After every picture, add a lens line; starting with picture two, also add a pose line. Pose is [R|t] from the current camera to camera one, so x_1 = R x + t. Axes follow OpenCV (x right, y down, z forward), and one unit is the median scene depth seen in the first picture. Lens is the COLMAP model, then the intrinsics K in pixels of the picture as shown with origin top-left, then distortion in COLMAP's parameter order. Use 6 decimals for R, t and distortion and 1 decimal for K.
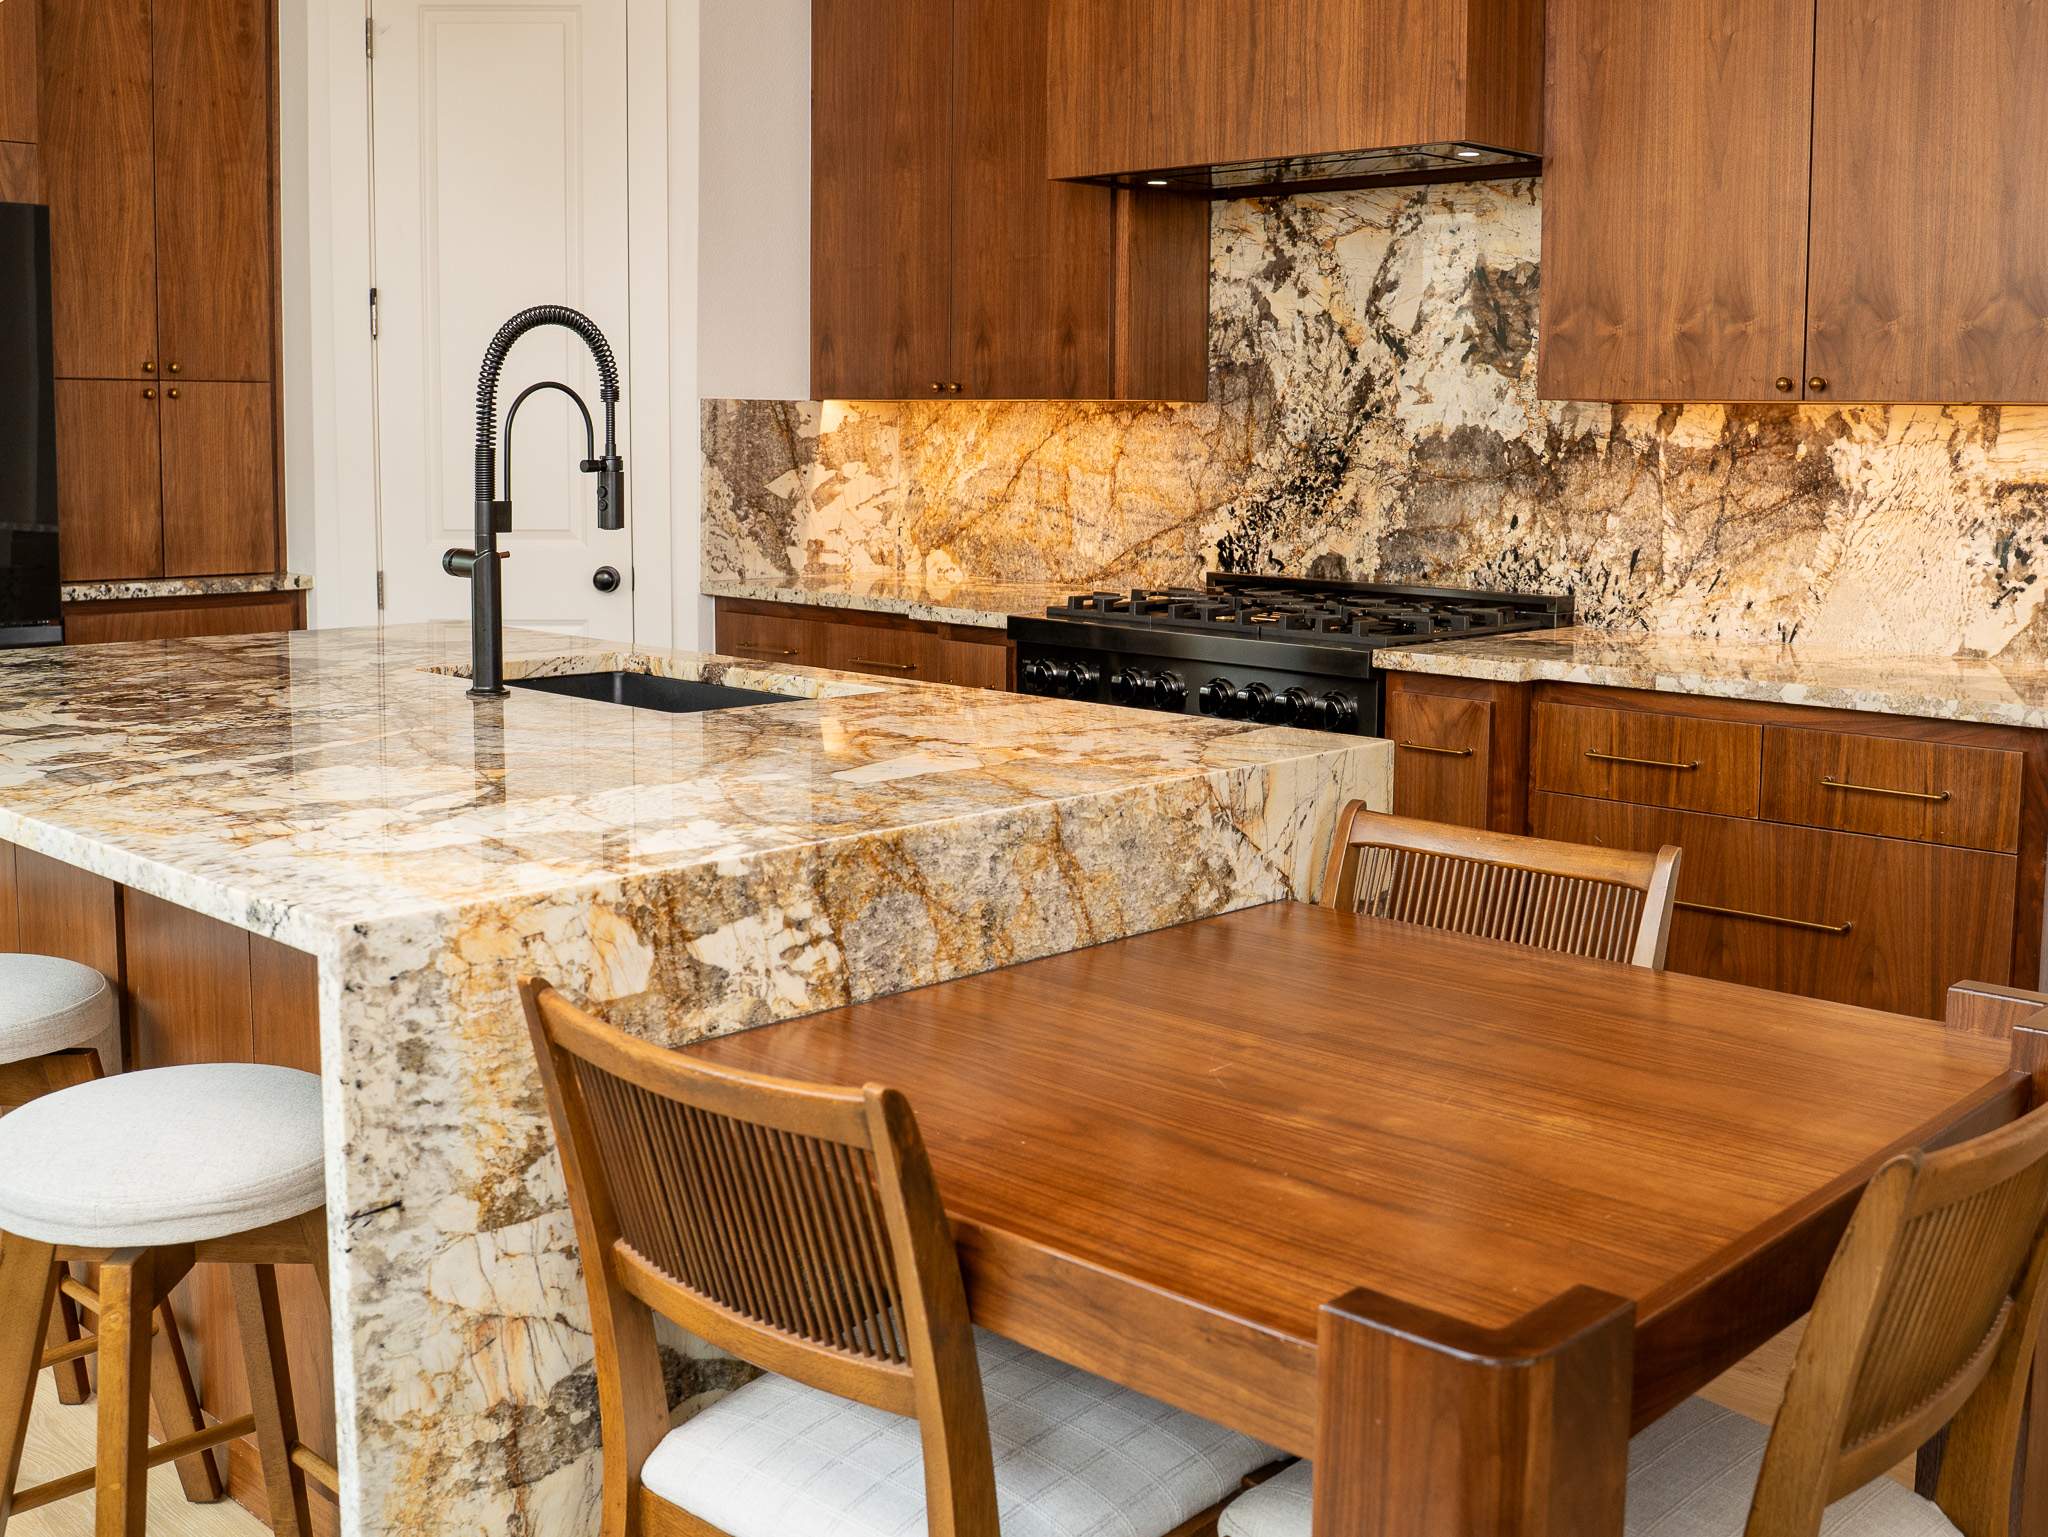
lens RADIAL K [[2175.6, 0, 1123.7], [0, 2175.6, 661.5], [0, 0, 1]] dist [-0.124320, 0.117378]
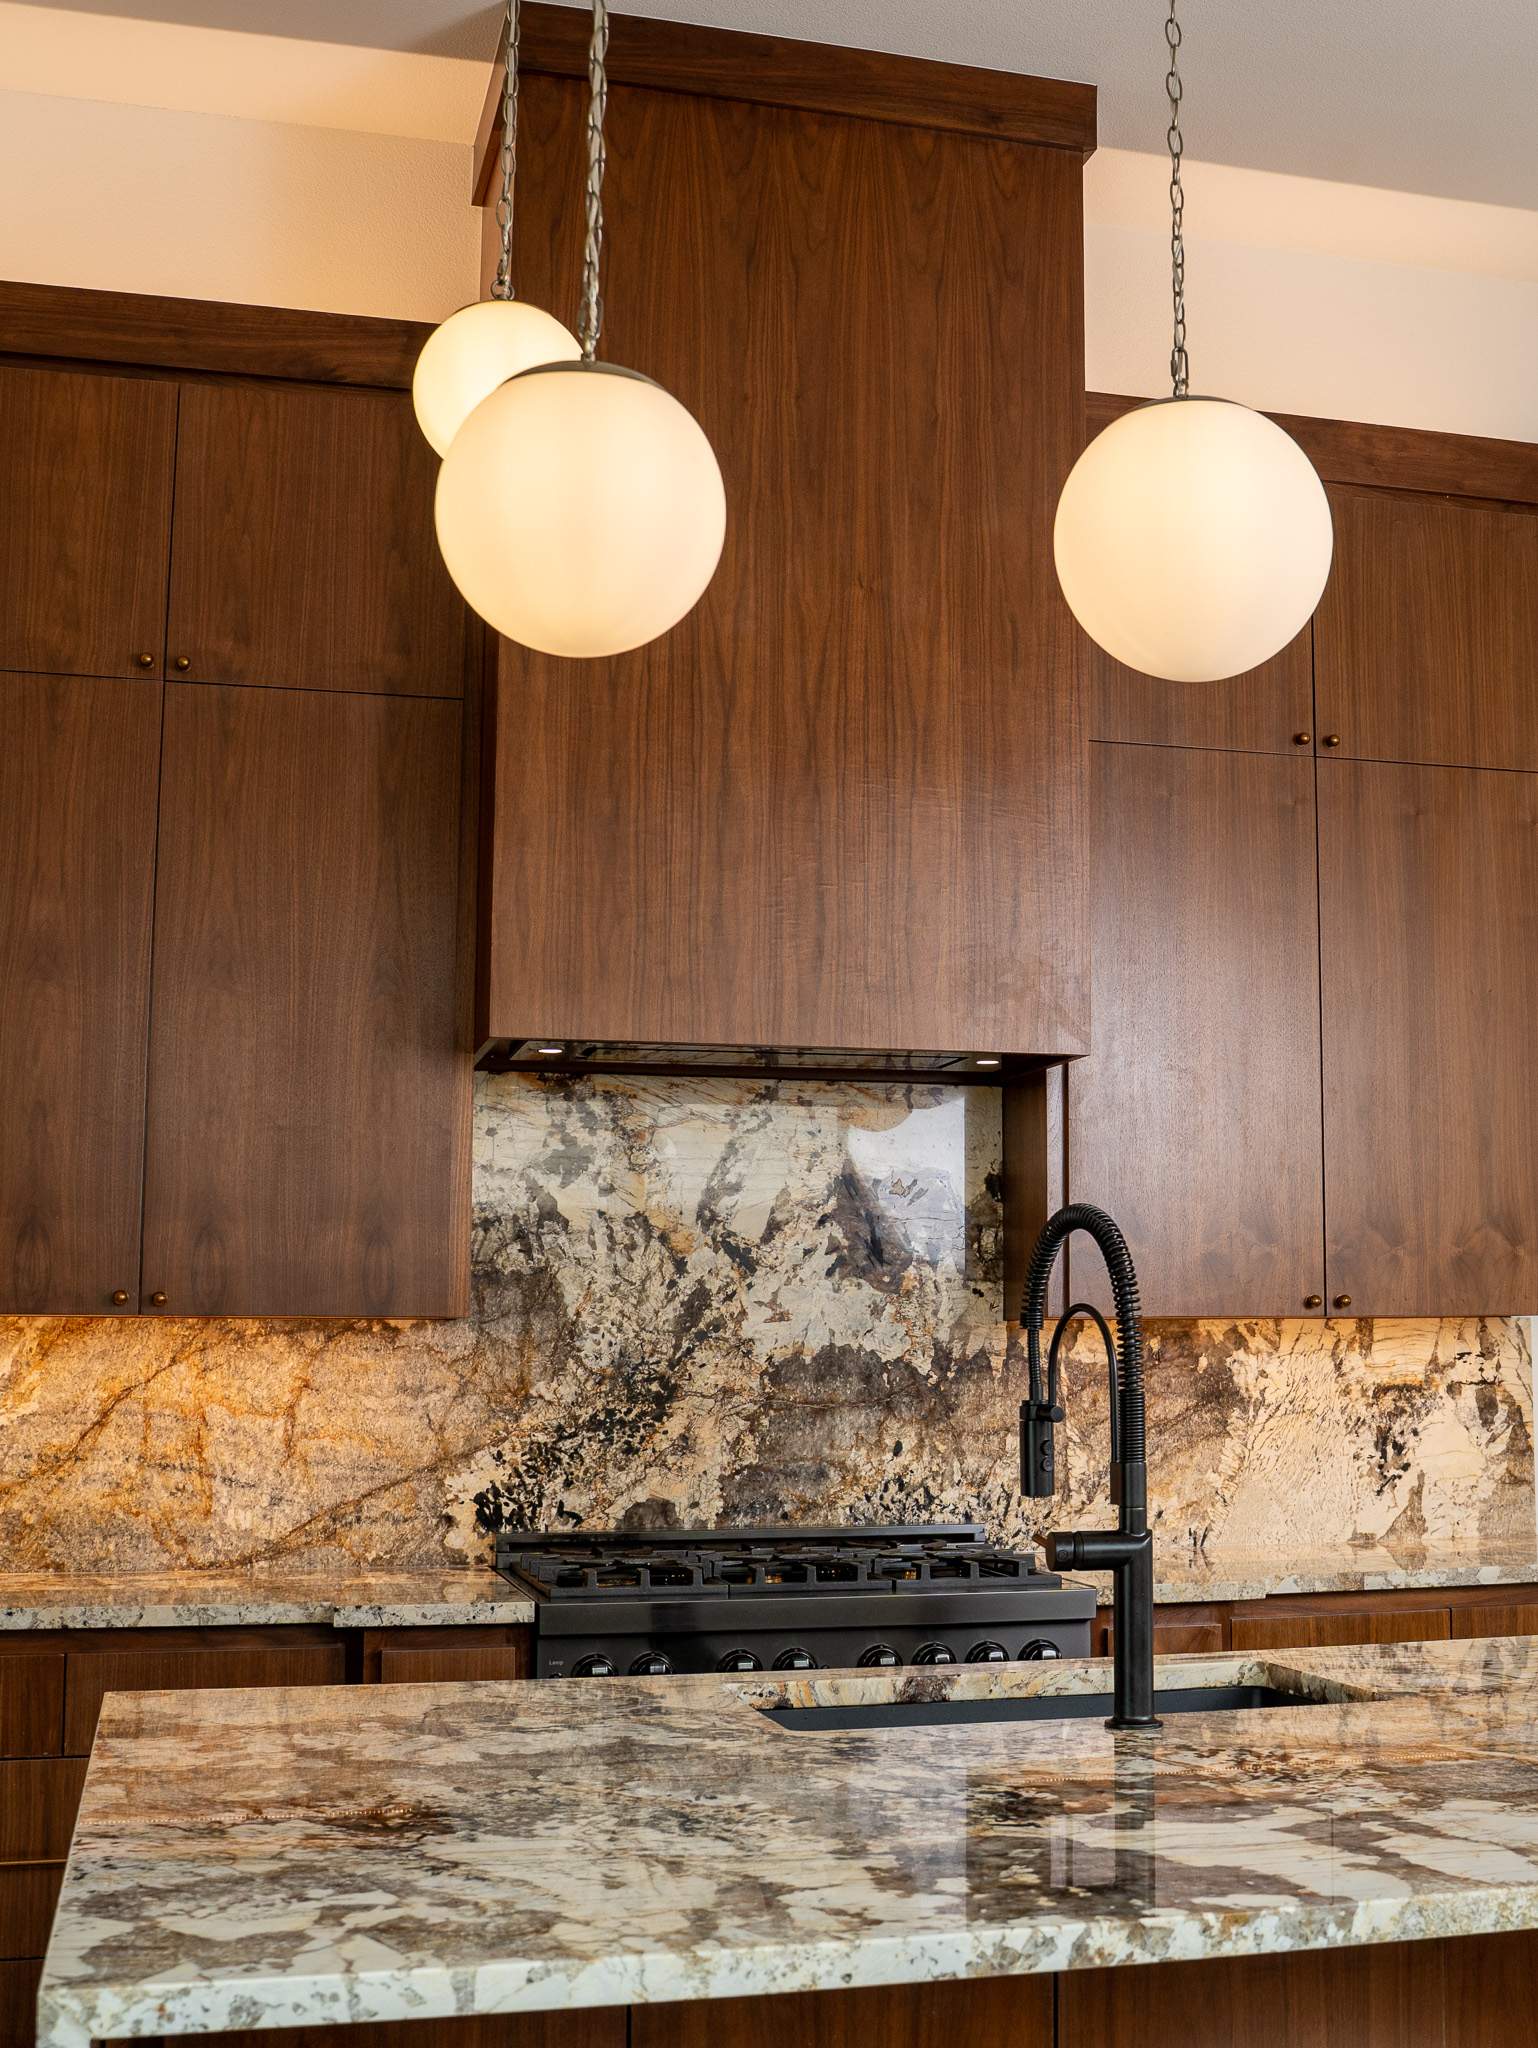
lens RADIAL K [[2573.7, 0, 1006.8], [0, 2573.7, 1025.9], [0, 0, 1]] dist [-0.115050, 0.090483]
pose [[0.498110, 0.092984, 0.862114, -0.746614], [0.102141, 0.981020, -0.164824, -0.054993], [-0.861077, 0.170158, 0.479158, 0.394862]]
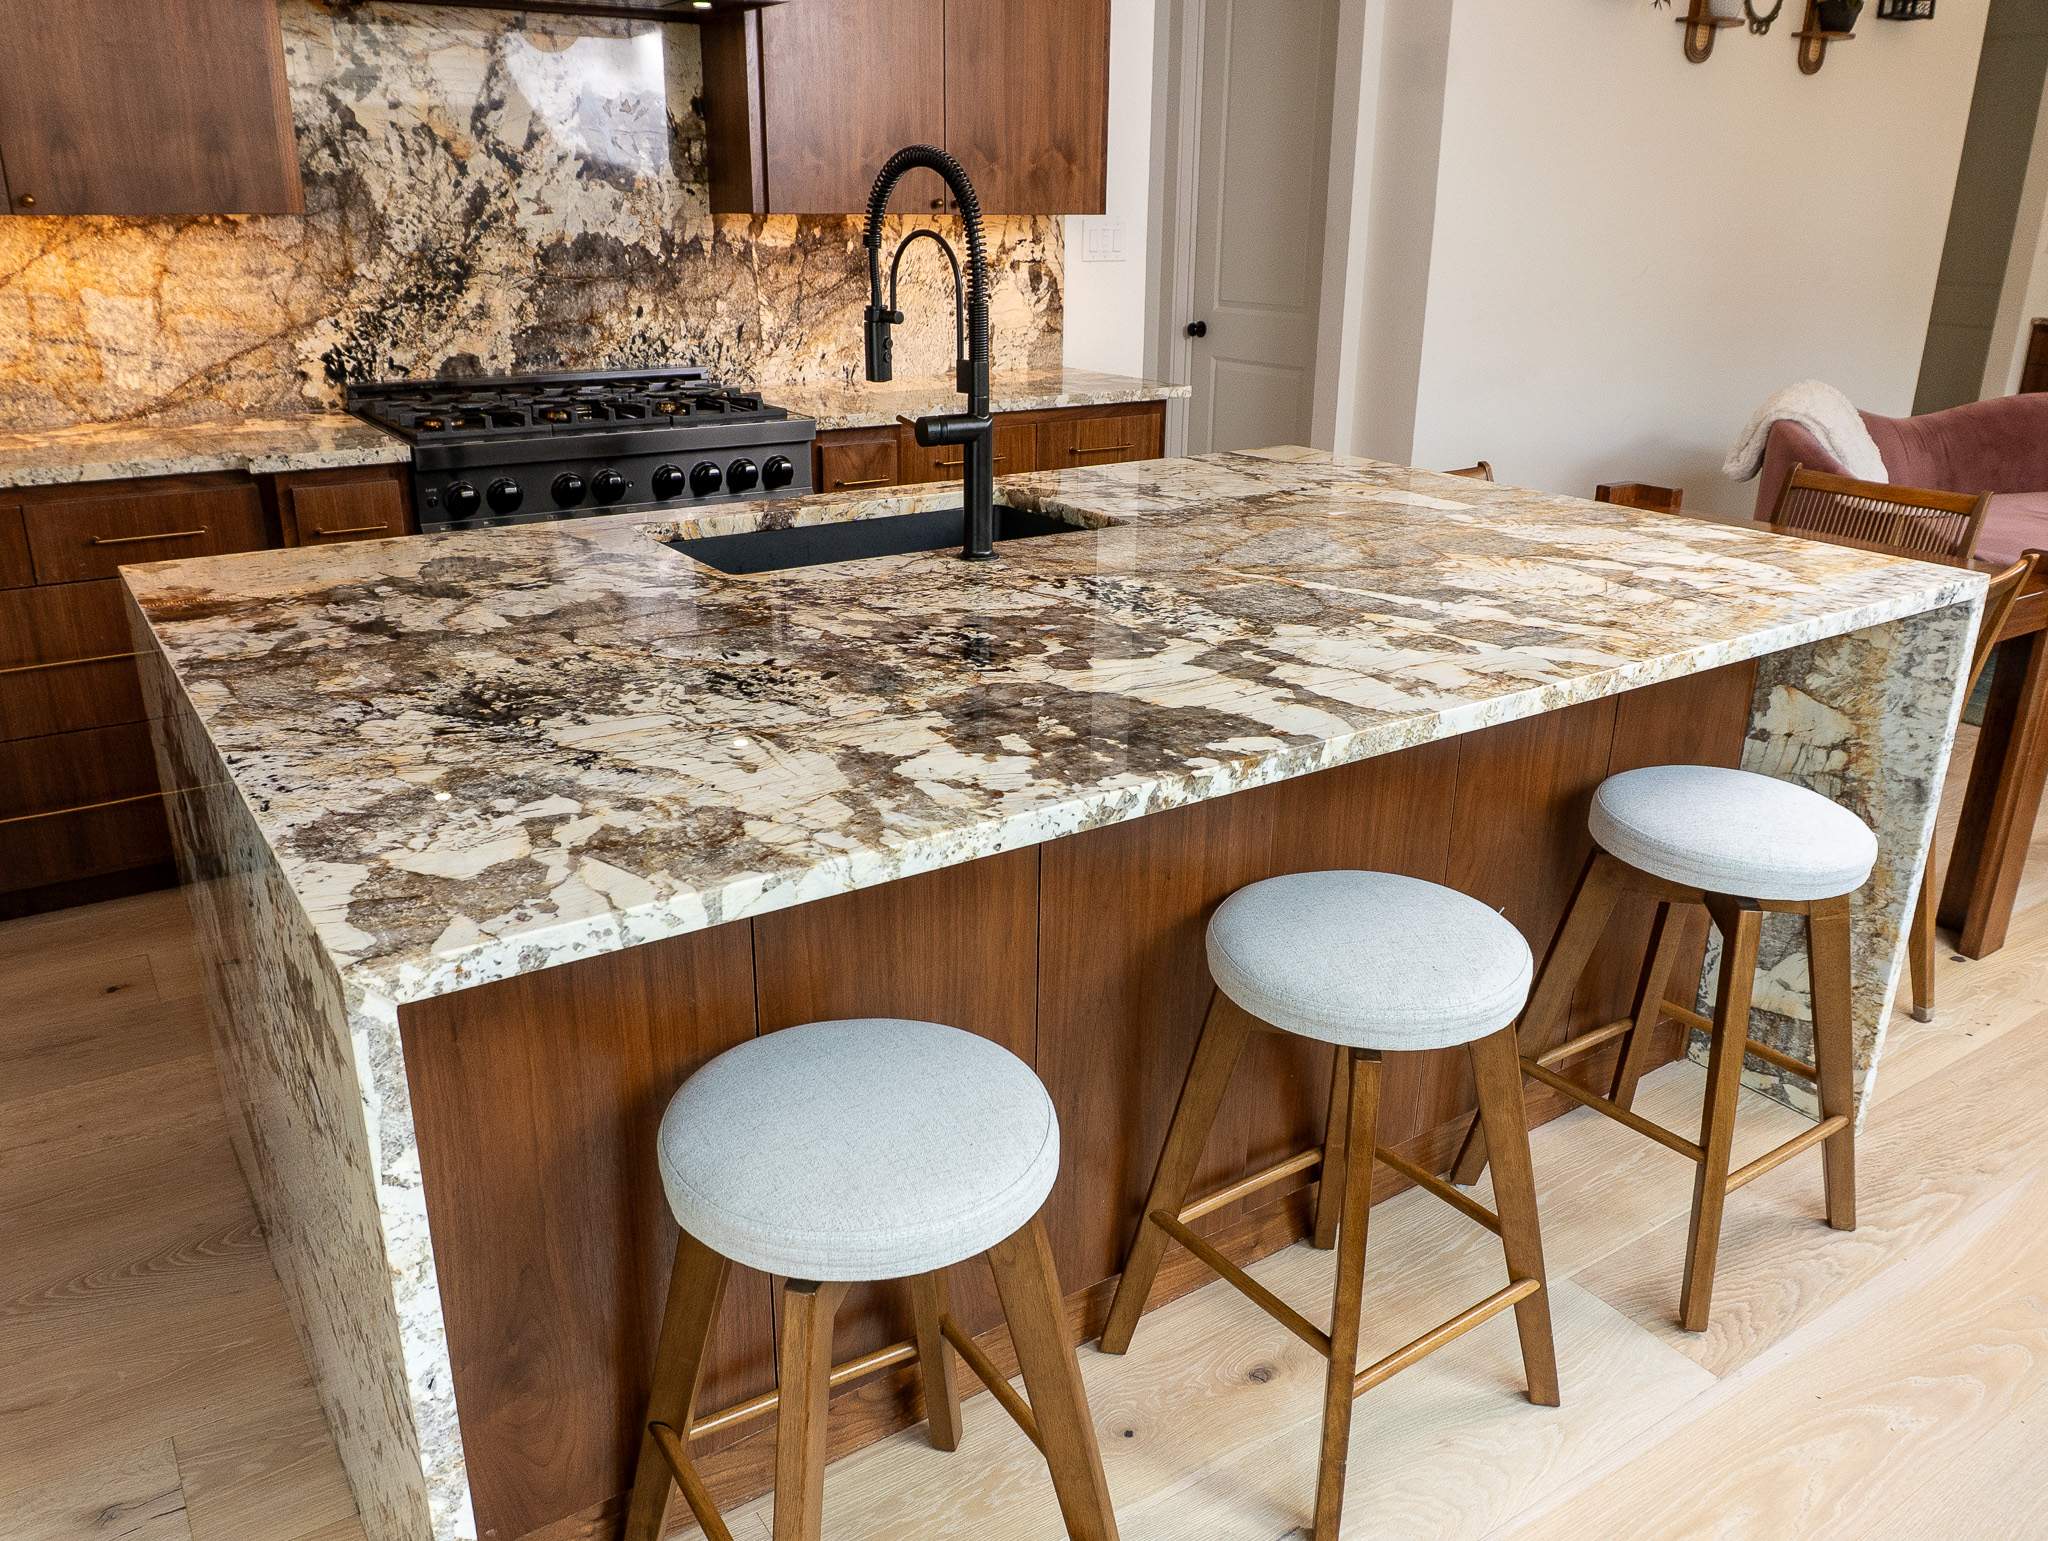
lens RADIAL K [[1541.7, 0, 1016.5], [0, 1541.7, 776.4], [0, 0, 1]] dist [-0.014926, -0.011470]
pose [[0.236878, -0.348546, 0.906865, -0.673185], [0.095764, 0.937262, 0.335215, -0.088568], [-0.966808, 0.007440, 0.255395, 0.544947]]
